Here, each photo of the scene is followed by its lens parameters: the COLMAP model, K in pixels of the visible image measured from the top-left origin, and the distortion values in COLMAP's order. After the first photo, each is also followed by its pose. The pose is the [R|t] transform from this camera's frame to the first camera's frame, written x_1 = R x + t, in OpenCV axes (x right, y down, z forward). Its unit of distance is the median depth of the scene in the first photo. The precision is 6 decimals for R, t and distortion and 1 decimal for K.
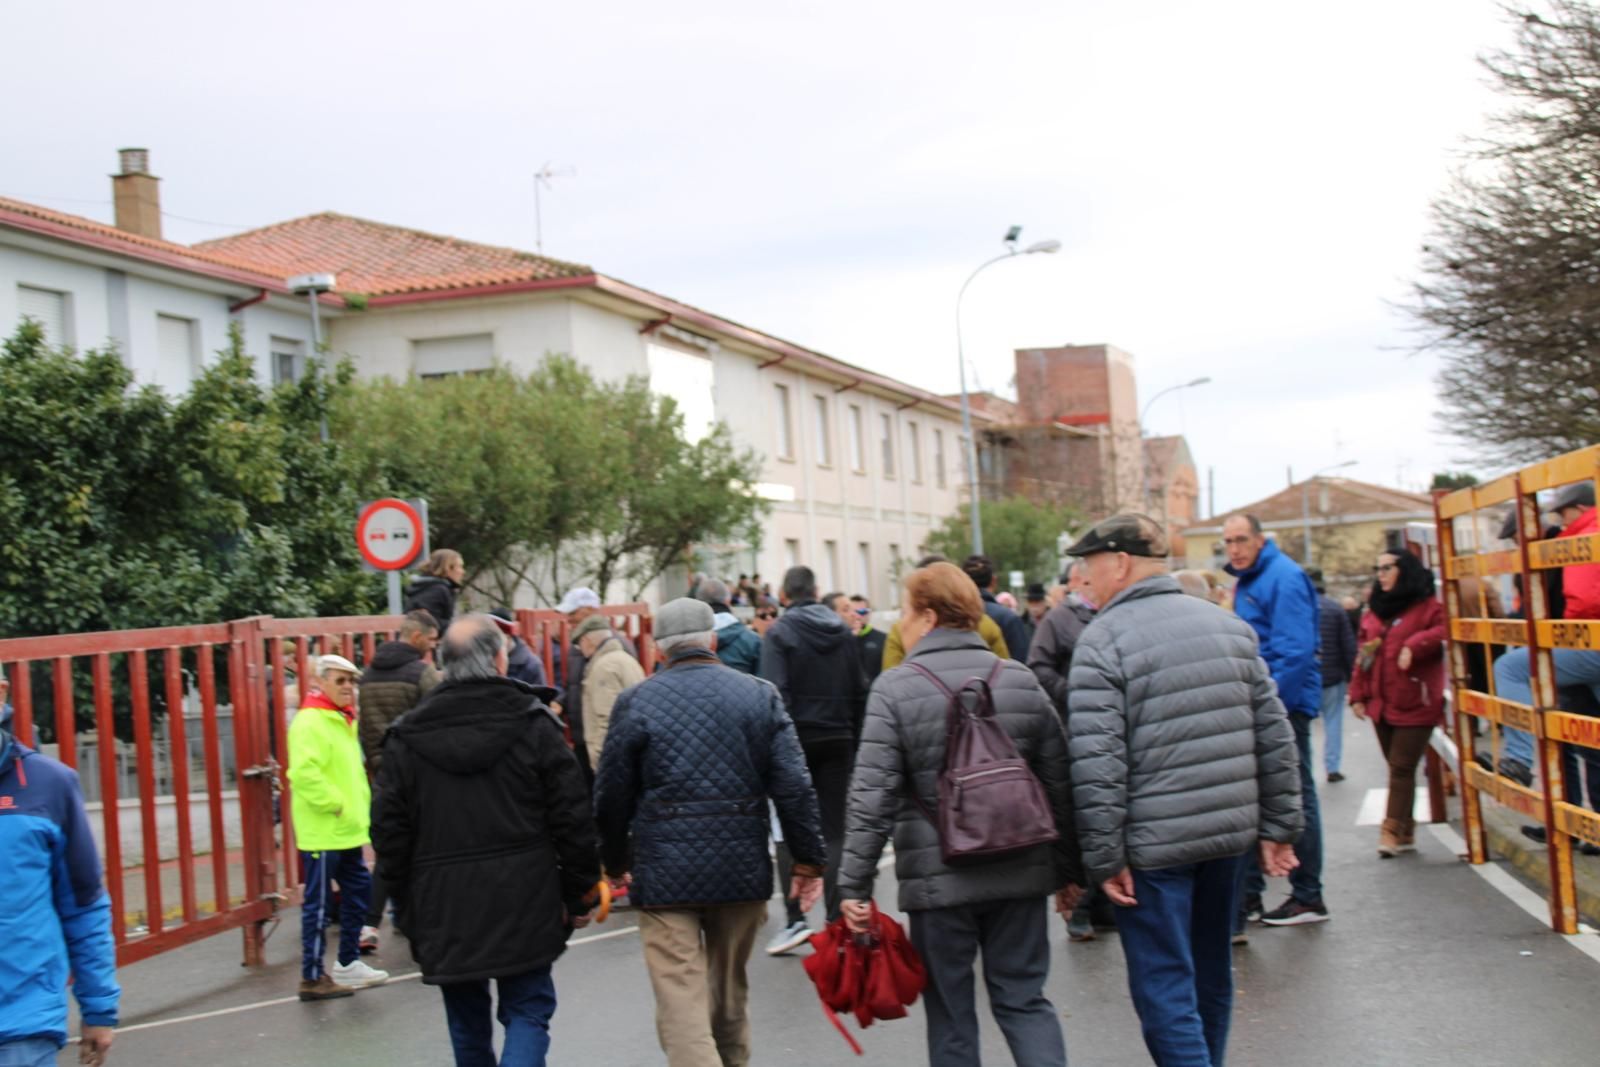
lens RADIAL K [[3354.2, 0, 800.0], [0, 3354.2, 533.5], [0, 0, 1]] dist [0.048730, 0.241602]
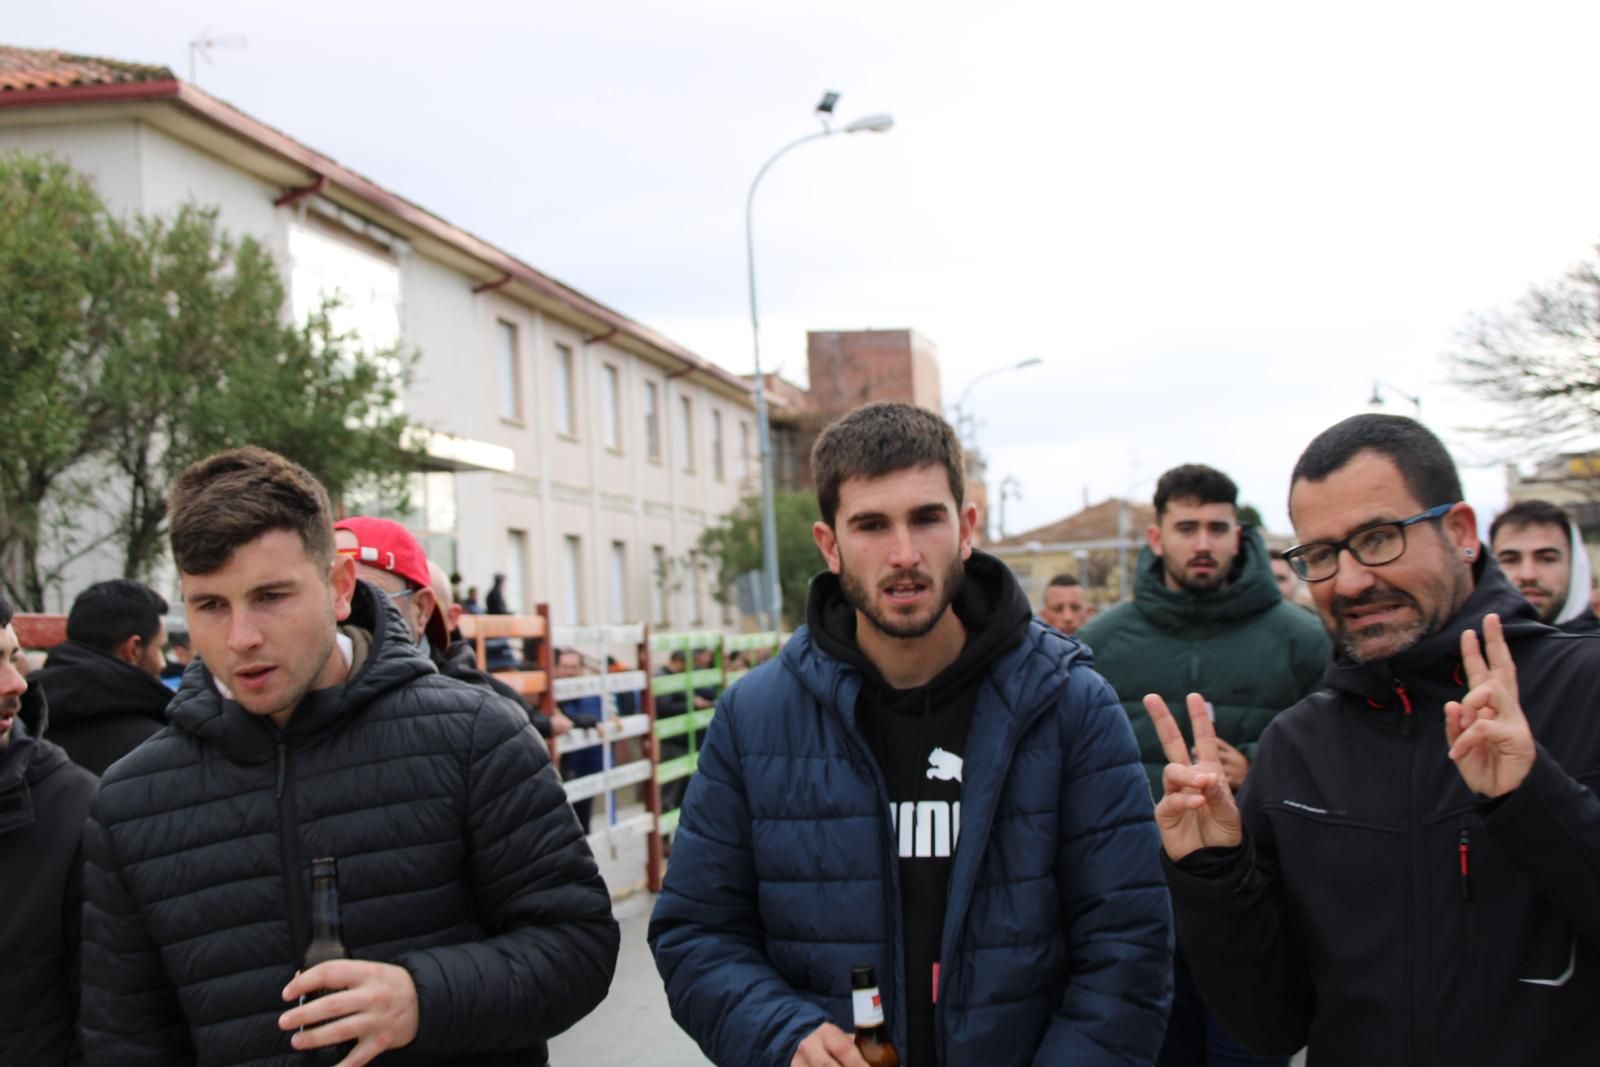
lens RADIAL K [[3354.2, 0, 800.0], [0, 3354.2, 533.5], [0, 0, 1]] dist [0.048730, 0.241602]
pose [[0.997543, 0.020362, 0.067038, 0.009402], [-0.019943, 0.999777, -0.006918, 0.006013], [-0.067164, 0.005564, 0.997726, 0.236246]]
